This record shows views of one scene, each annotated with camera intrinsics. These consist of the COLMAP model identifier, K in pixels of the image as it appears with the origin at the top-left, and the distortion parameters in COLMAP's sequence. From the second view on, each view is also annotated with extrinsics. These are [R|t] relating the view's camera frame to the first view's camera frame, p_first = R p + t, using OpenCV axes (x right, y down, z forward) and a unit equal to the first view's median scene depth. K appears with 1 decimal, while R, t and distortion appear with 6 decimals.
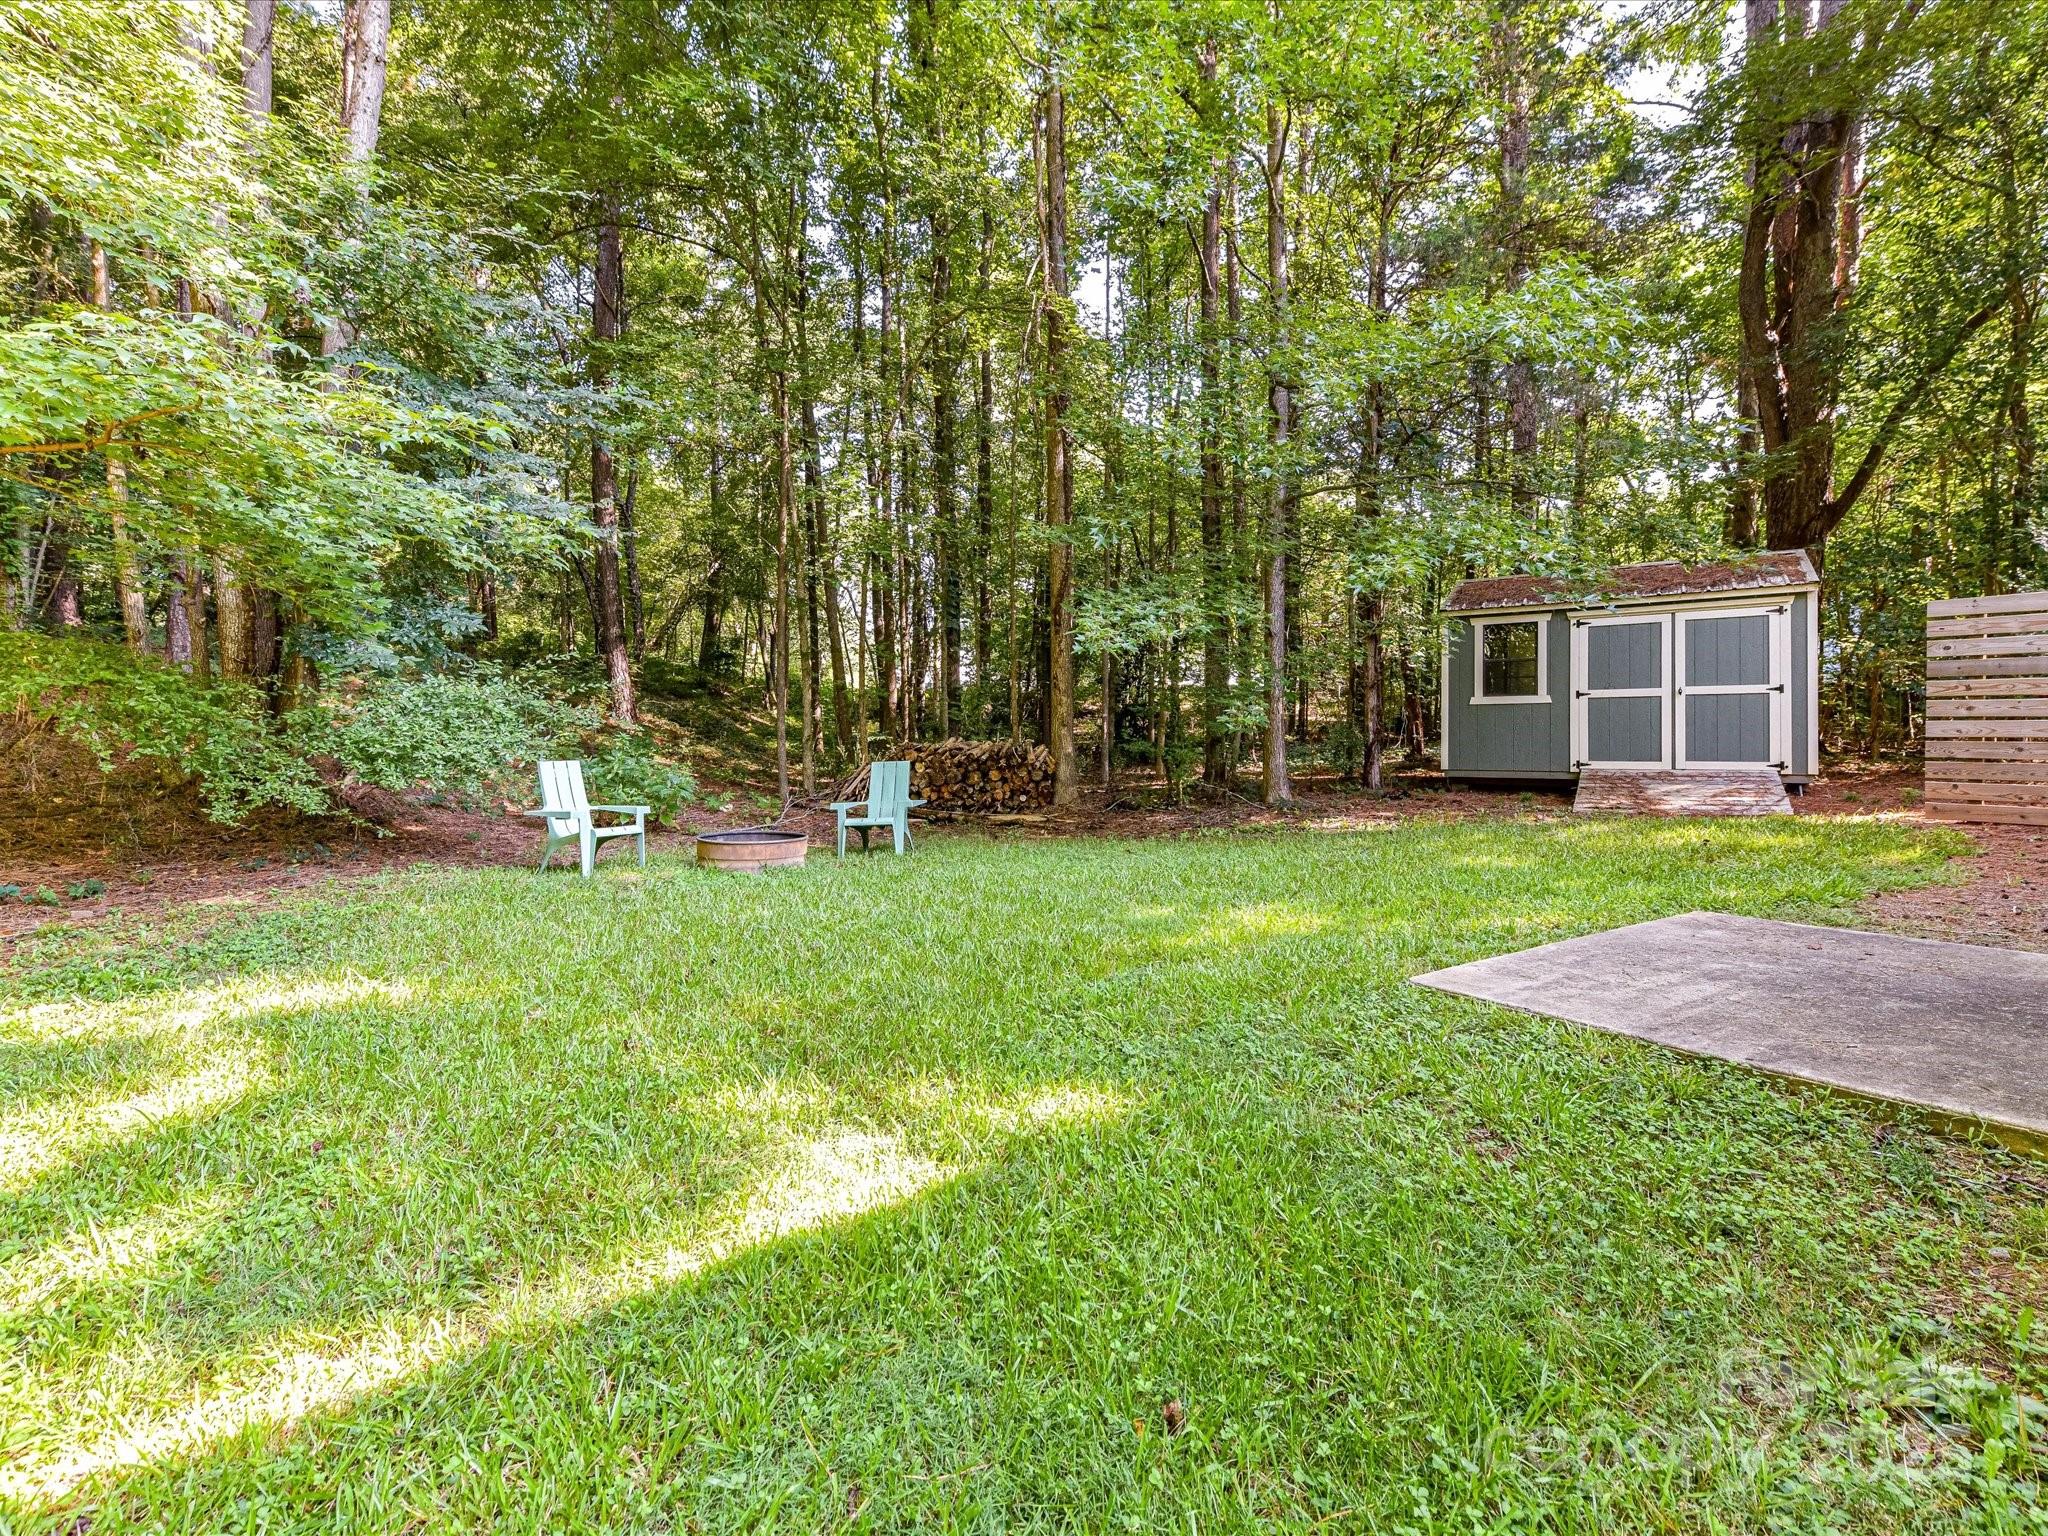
lens RADIAL K [[912.1, 0, 1049.5], [0, 912.1, 714.8], [0, 0, 1]] dist [0.006968, -0.003868]
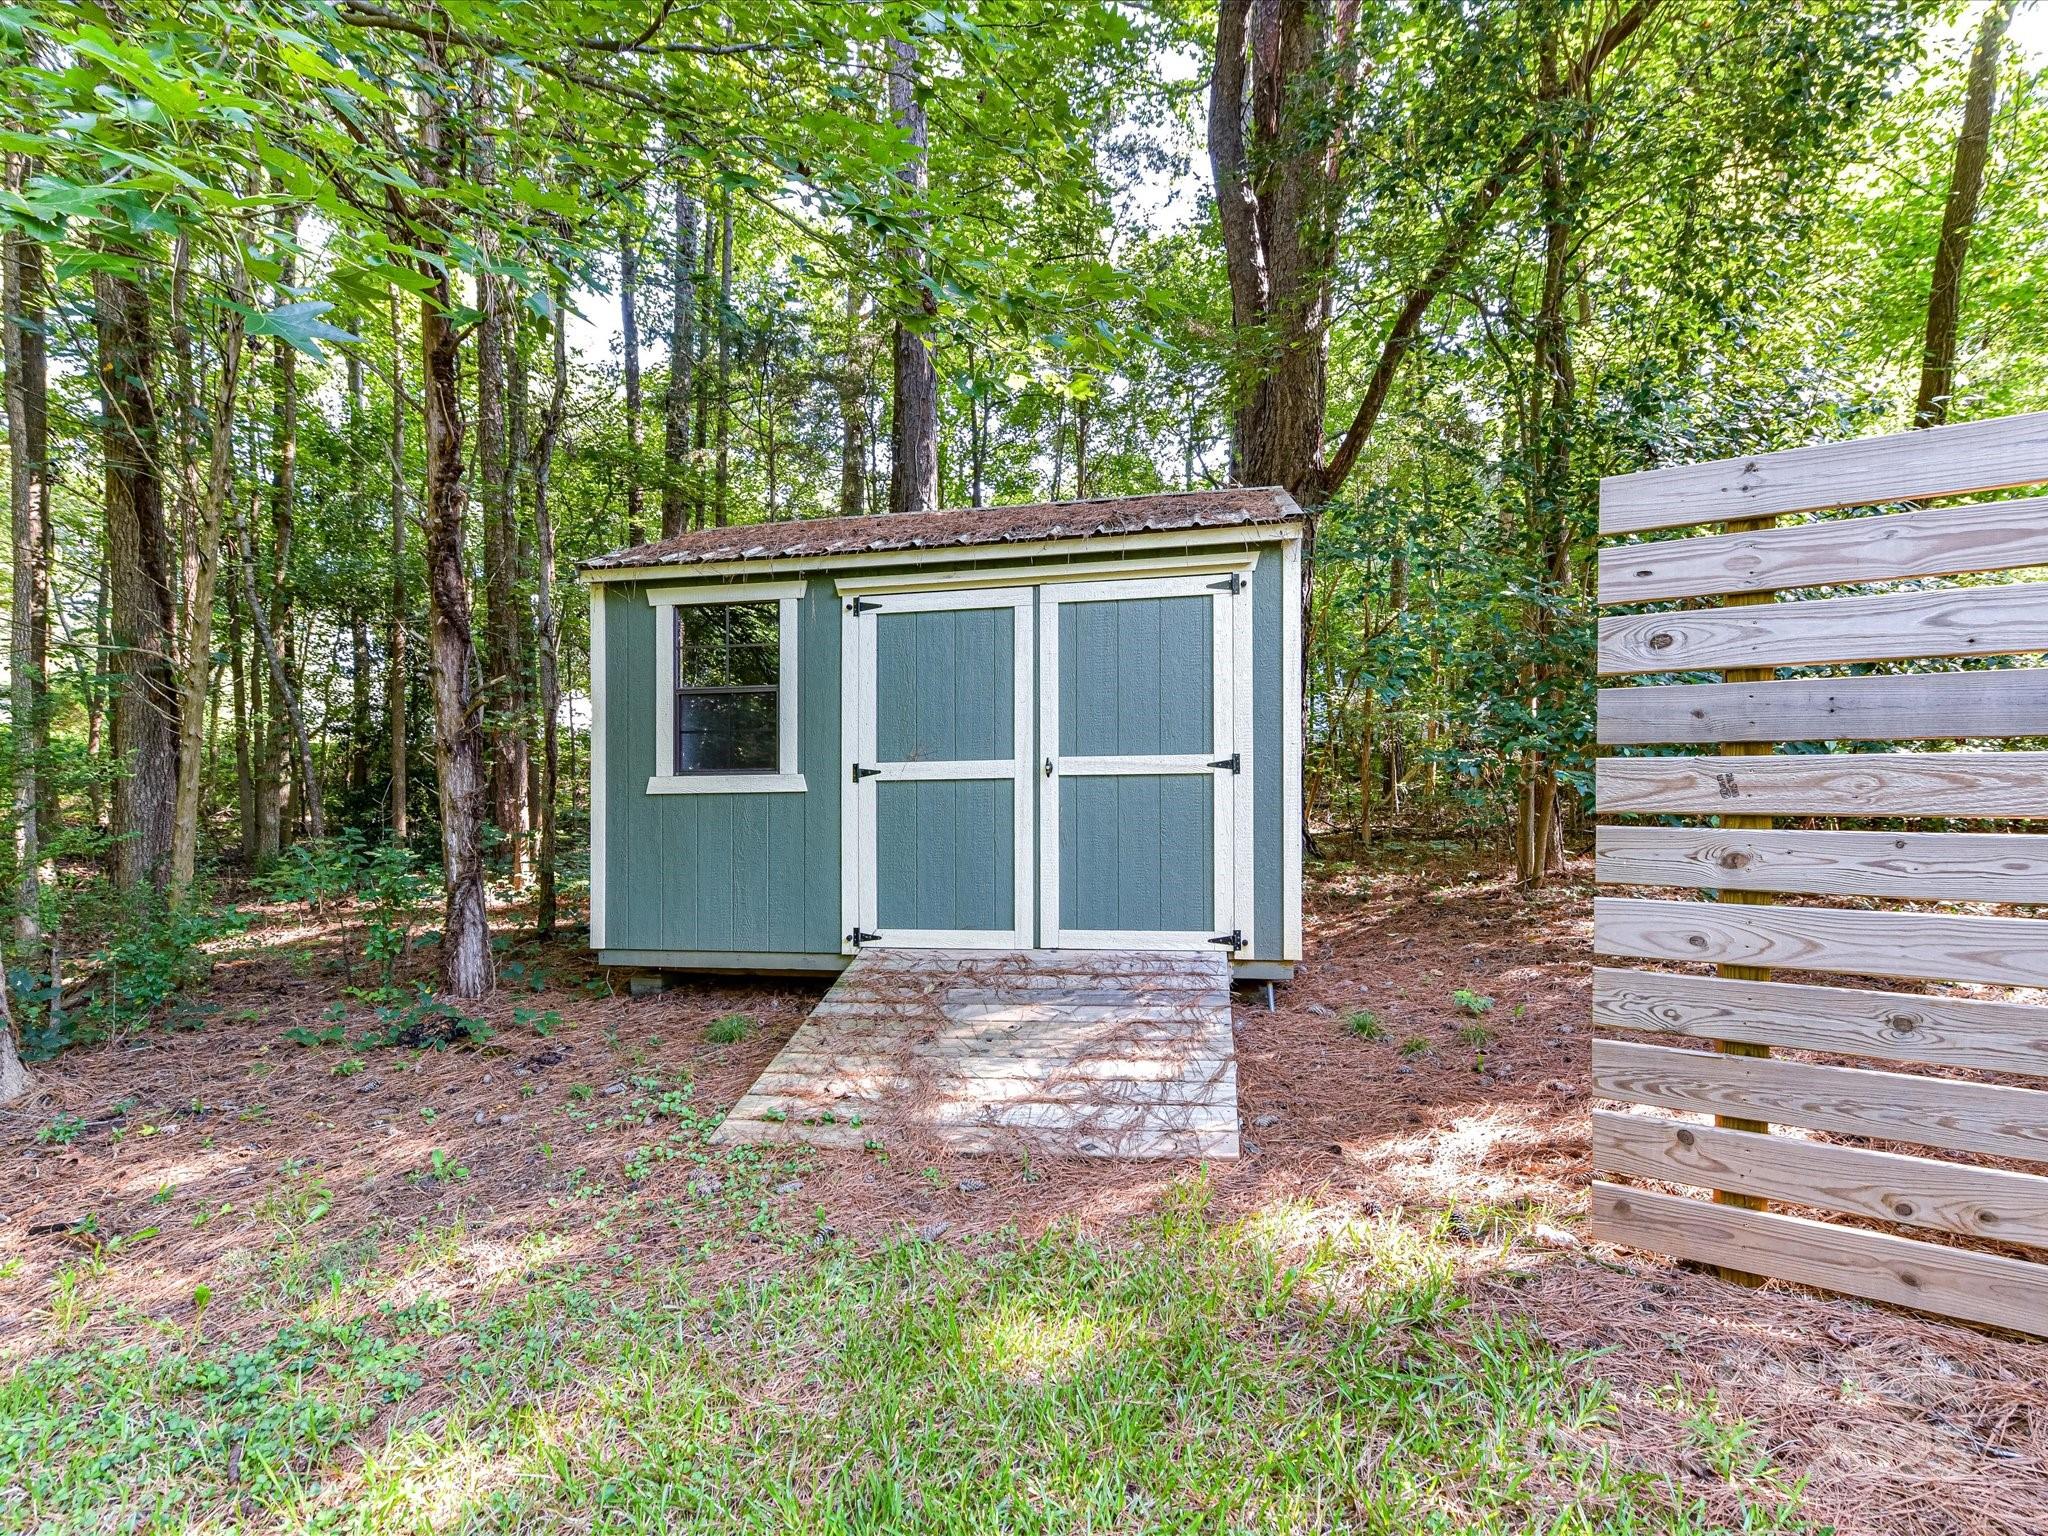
lens RADIAL K [[912.1, 0, 1059.3], [0, 912.1, 784.9], [0, 0, 1]] dist [0.006968, -0.003868]
pose [[0.907901, -0.012826, 0.418989, 0.503581], [0.004390, 0.999768, 0.021091, -0.026113], [-0.419163, -0.017309, 0.907746, 0.595007]]
